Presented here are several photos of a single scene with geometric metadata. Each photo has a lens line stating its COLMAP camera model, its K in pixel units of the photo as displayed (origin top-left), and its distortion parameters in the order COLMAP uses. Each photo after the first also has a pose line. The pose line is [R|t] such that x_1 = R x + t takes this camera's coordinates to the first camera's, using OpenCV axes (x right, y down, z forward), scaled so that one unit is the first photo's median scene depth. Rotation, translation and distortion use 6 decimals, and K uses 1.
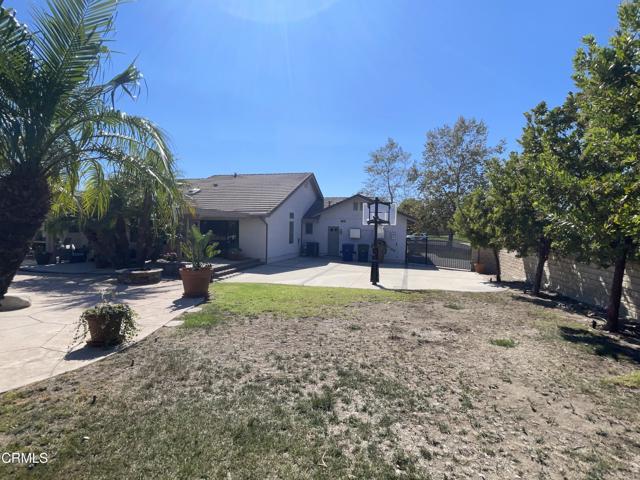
lens RADIAL K [[348.4, 0, 320.0], [0, 348.4, 240.0], [0, 0, 1]] dist [-0.001183, 0.000845]
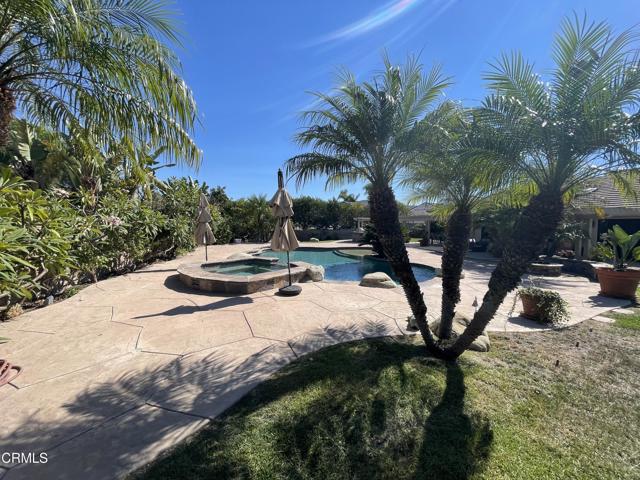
lens RADIAL K [[258.9, 0, 320.0], [0, 258.9, 240.0], [0, 0, 1]] dist [-0.000614, 0.000736]
pose [[0.440558, 0.044877, -0.896602, -0.100613], [-0.030238, 0.998925, 0.035141, -0.001965], [0.897215, 0.011629, 0.441442, -0.113420]]
